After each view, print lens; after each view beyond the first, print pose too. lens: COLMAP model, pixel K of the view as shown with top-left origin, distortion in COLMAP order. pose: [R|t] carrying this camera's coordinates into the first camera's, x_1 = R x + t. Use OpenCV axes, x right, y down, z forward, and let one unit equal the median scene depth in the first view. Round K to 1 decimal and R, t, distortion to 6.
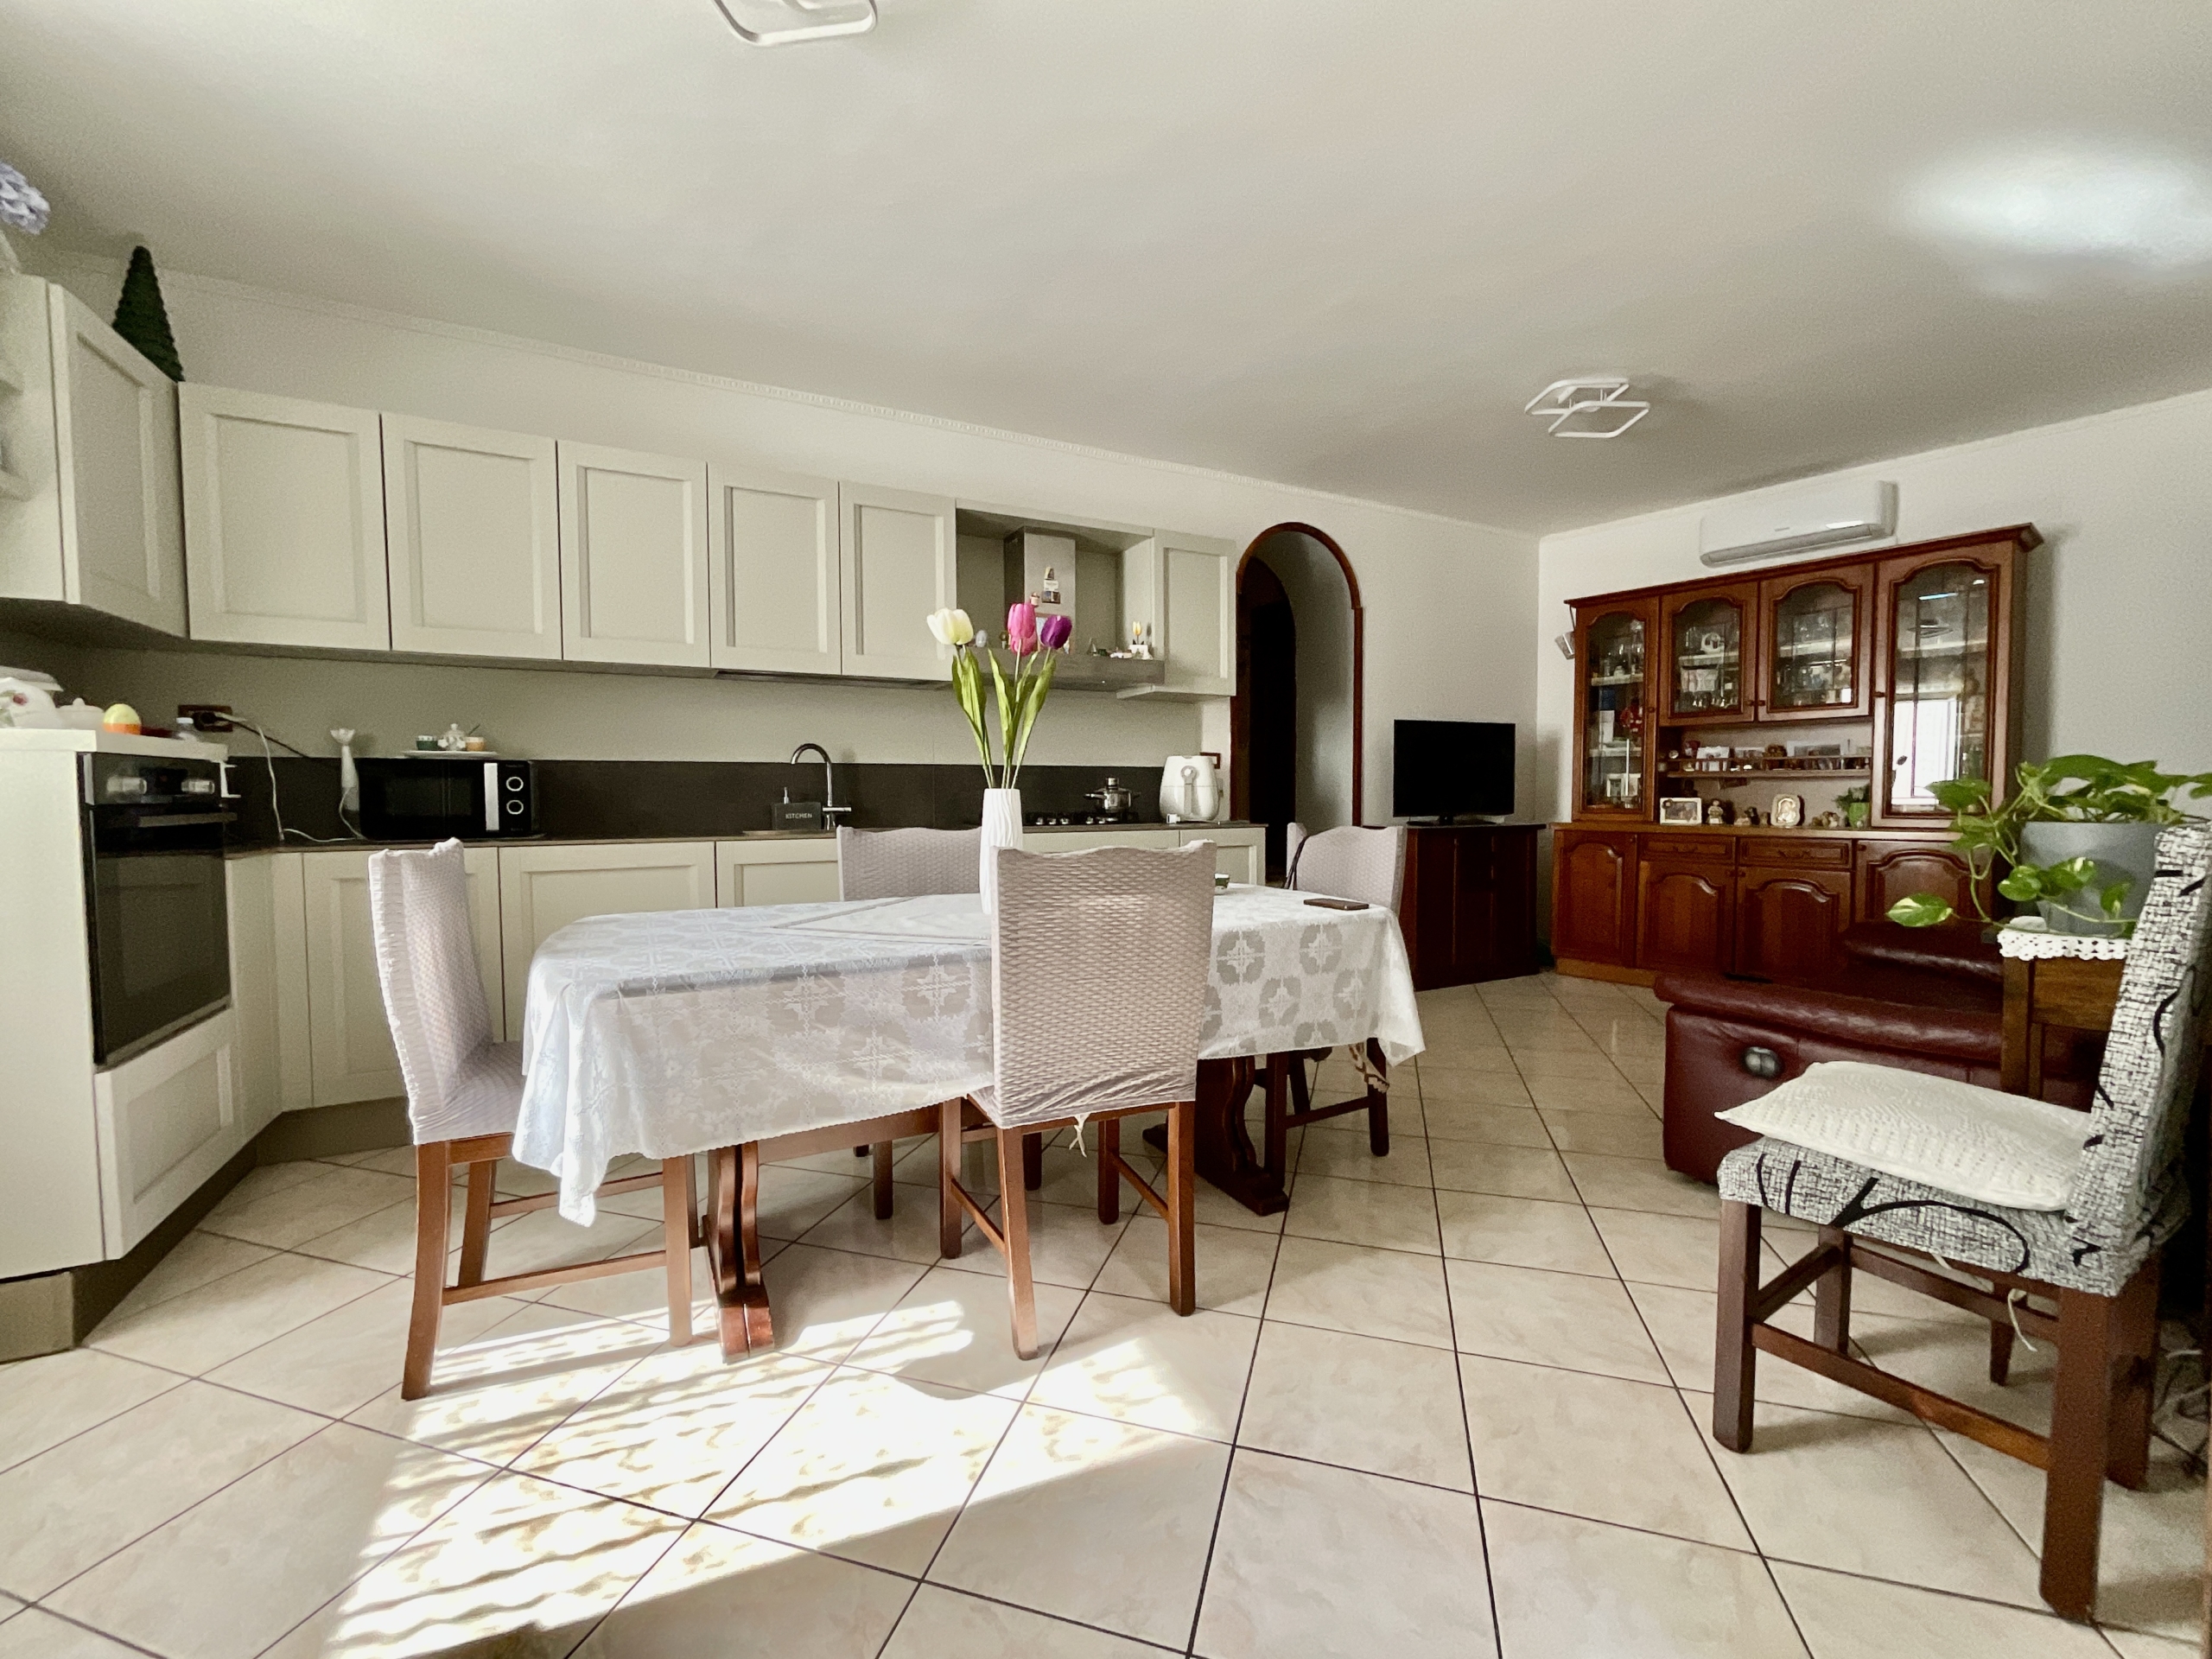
lens RADIAL K [[895.6, 0, 1117.2], [0, 895.6, 828.0], [0, 0, 1]] dist [-0.002075, 0.007582]
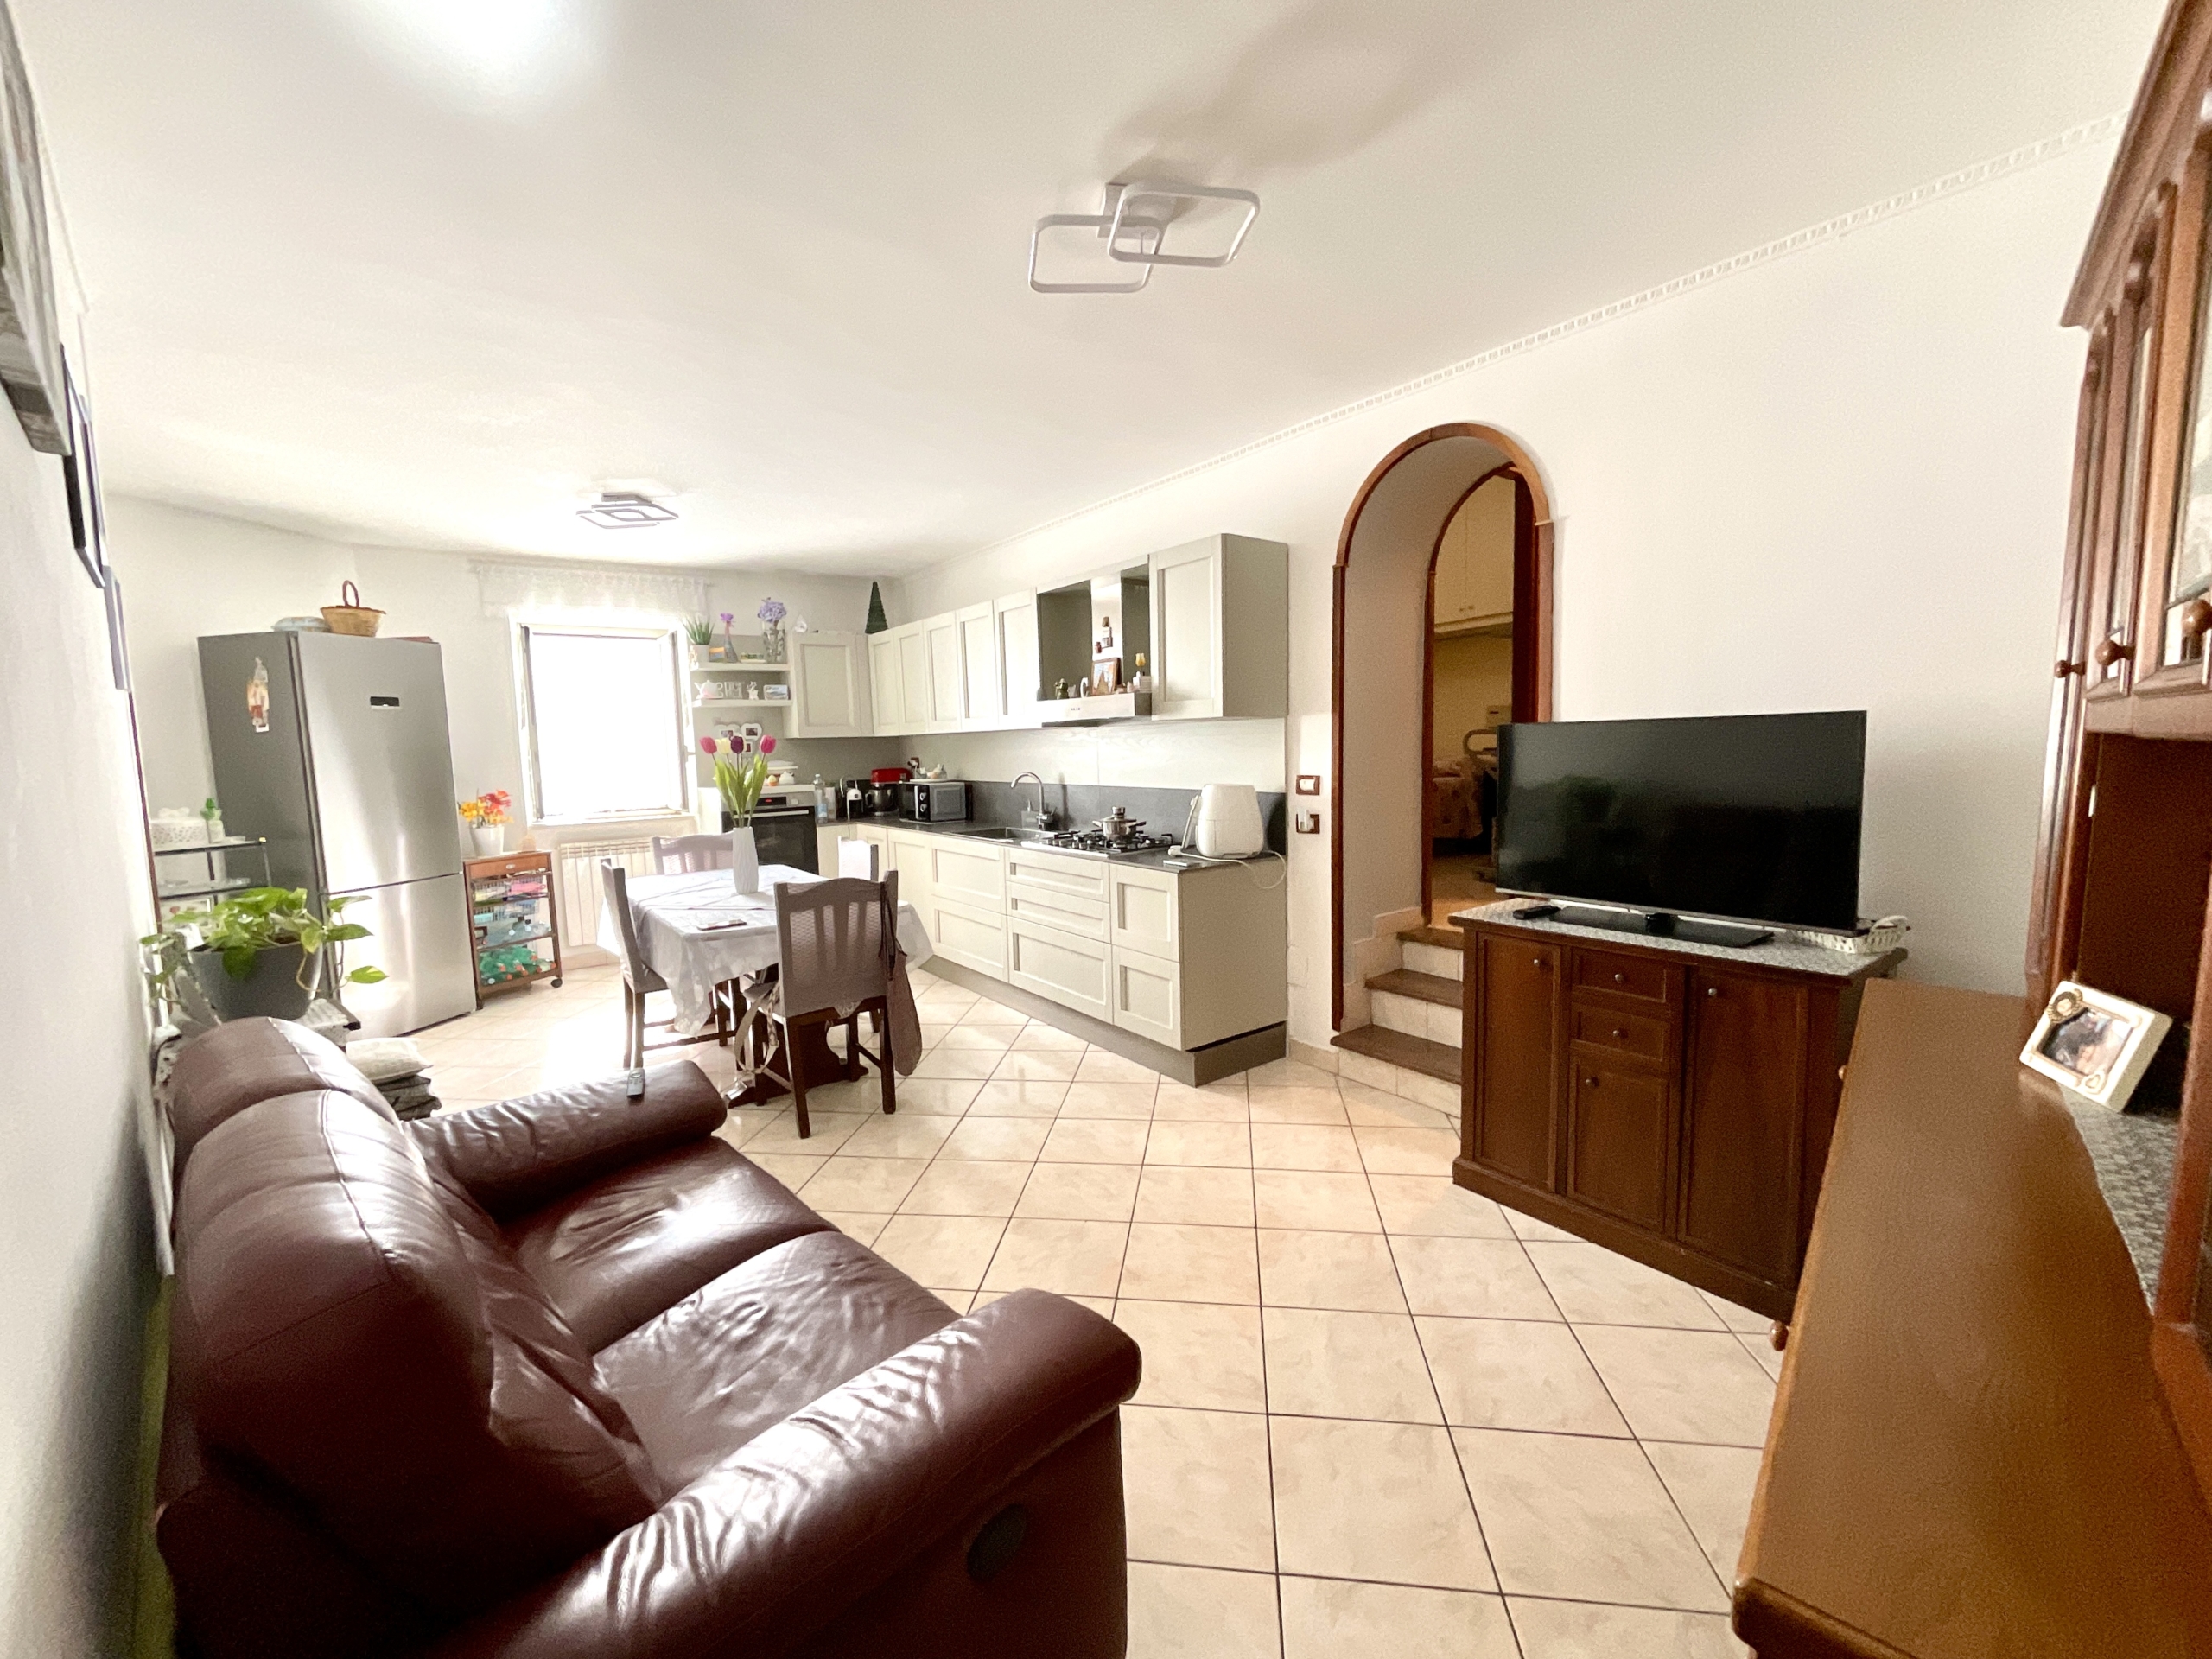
lens RADIAL K [[890.9, 0, 1110.6], [0, 890.9, 828.9], [0, 0, 1]] dist [-0.001304, -0.000240]
pose [[0.161575, 0.093482, -0.982423, 0.866294], [-0.017028, 0.995619, 0.091937, -0.105803], [0.986713, 0.001874, 0.162459, 0.682279]]
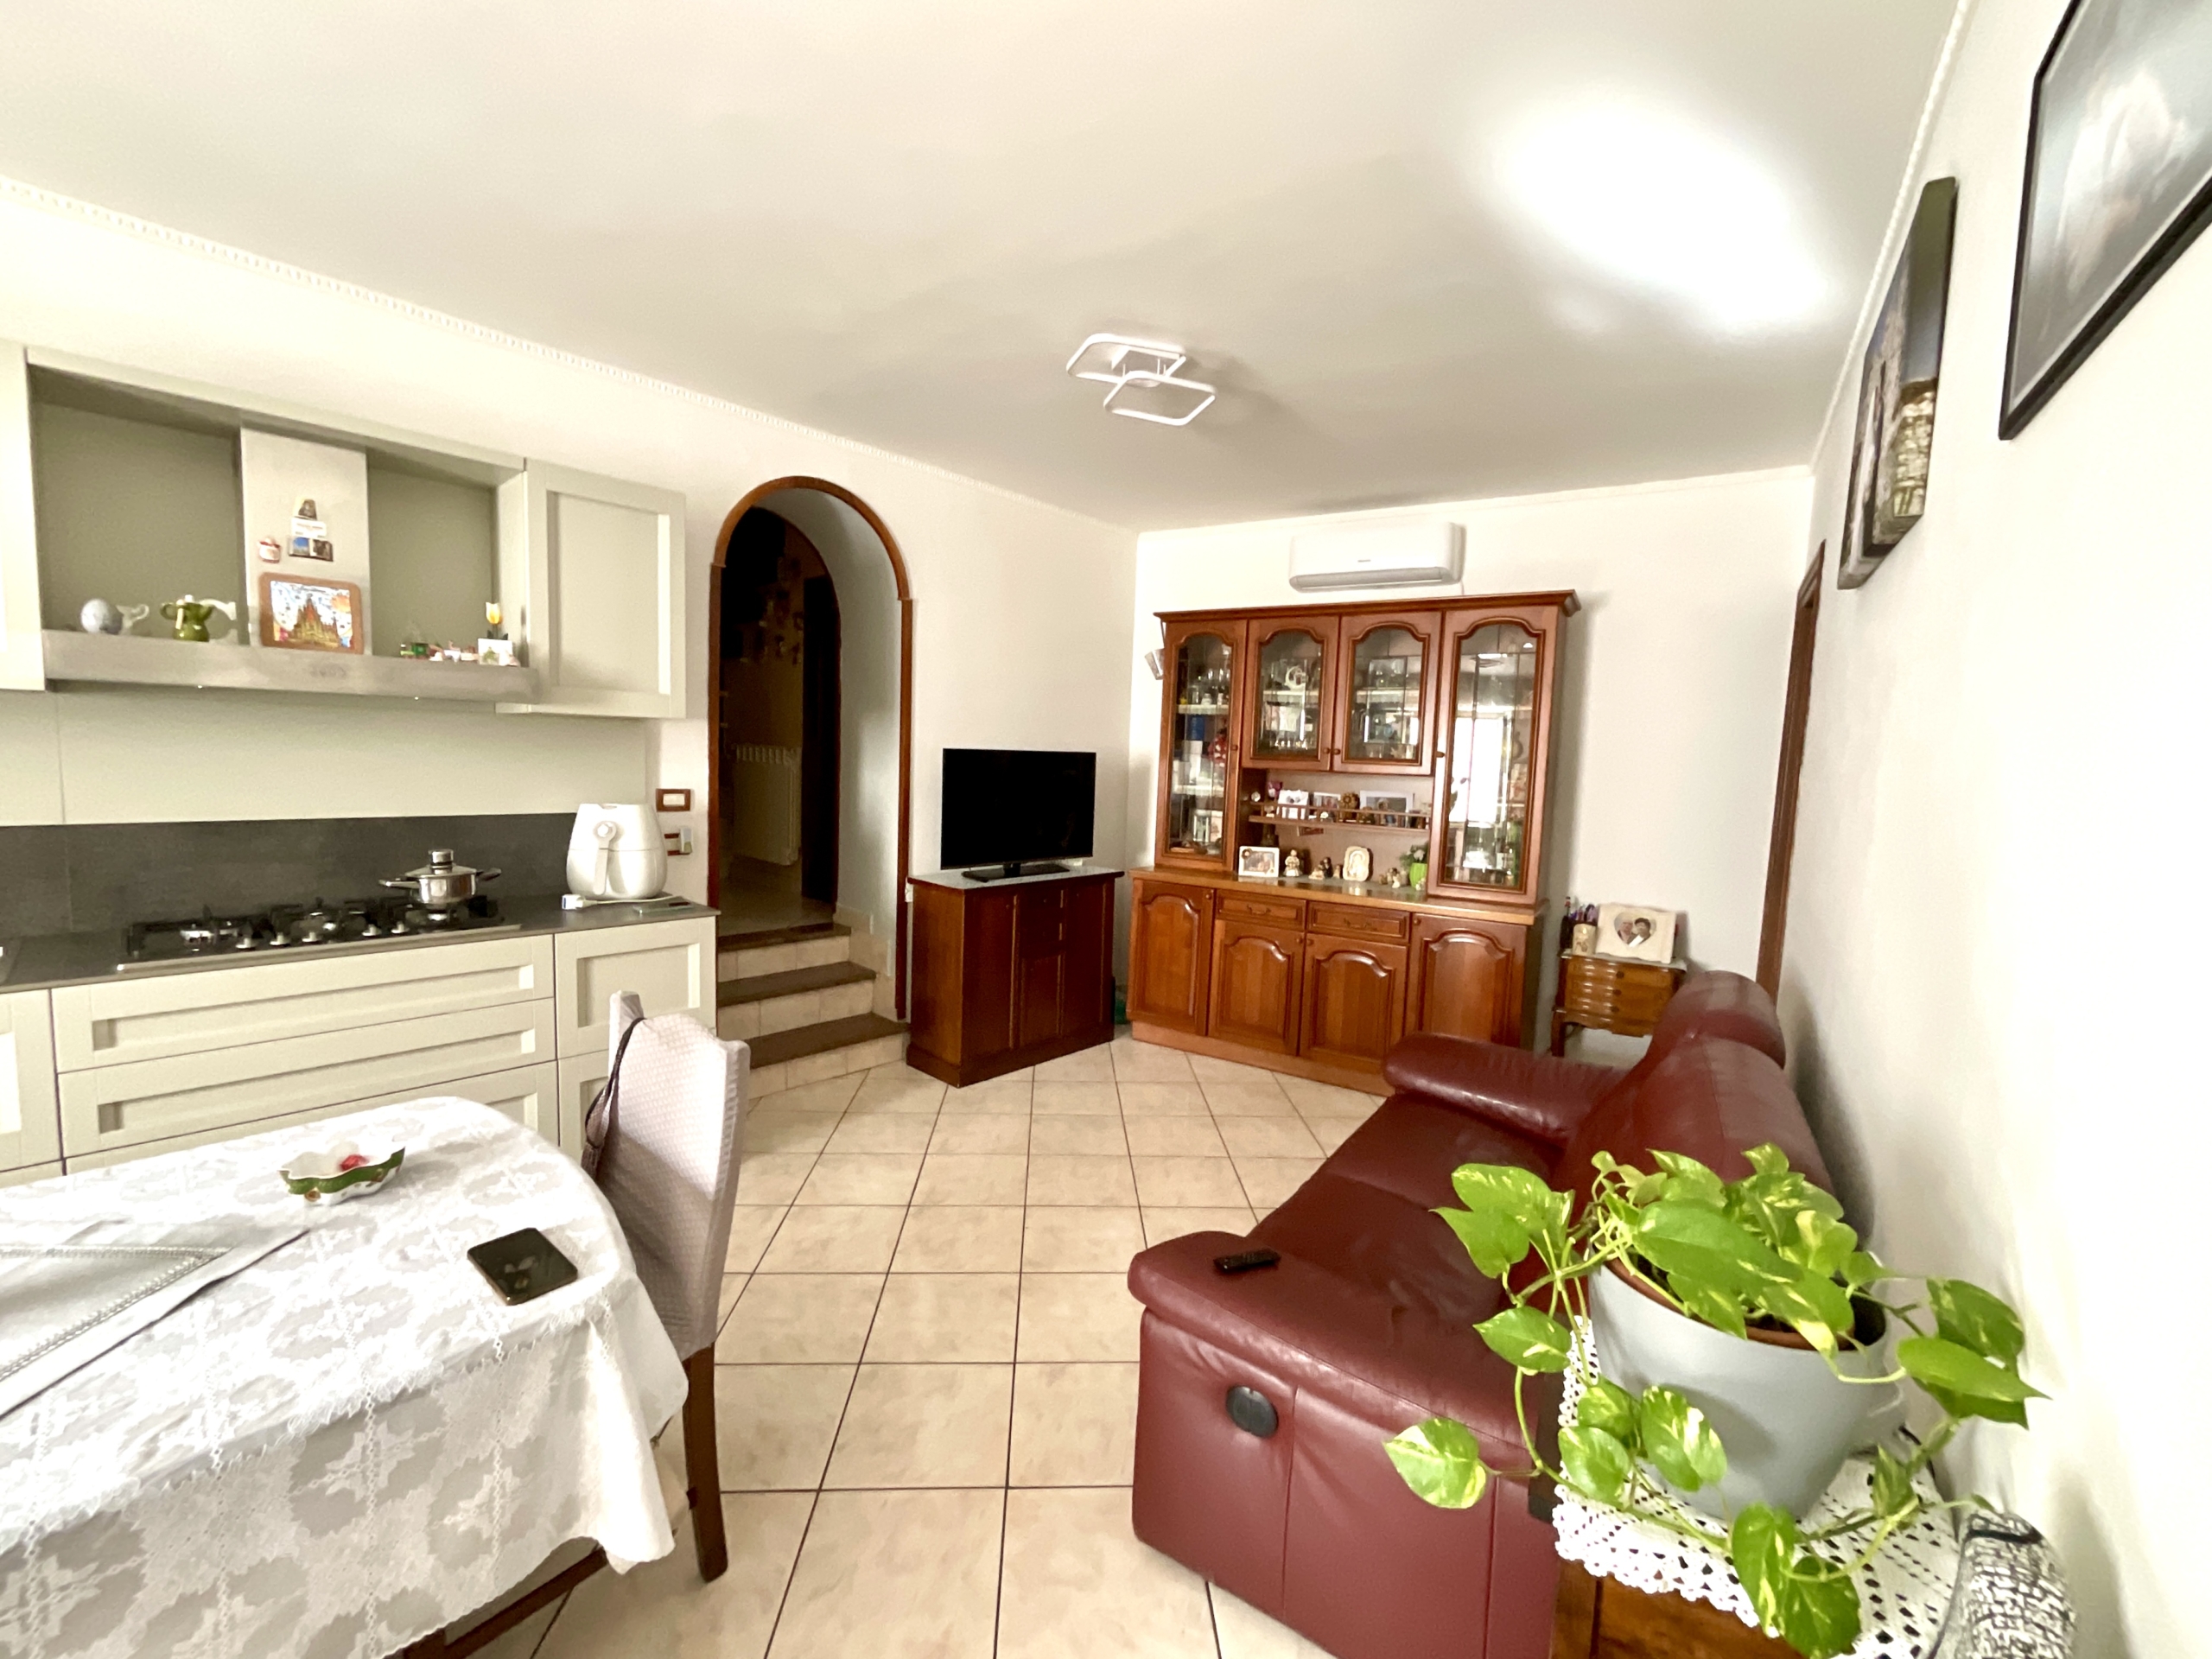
lens RADIAL K [[890.9, 0, 1110.6], [0, 890.9, 828.9], [0, 0, 1]] dist [-0.001304, -0.000240]
pose [[0.941716, 0.008756, 0.336295, 0.190595], [-0.026814, 0.998434, 0.049091, -0.095557], [-0.335339, -0.055248, 0.940476, 0.212539]]
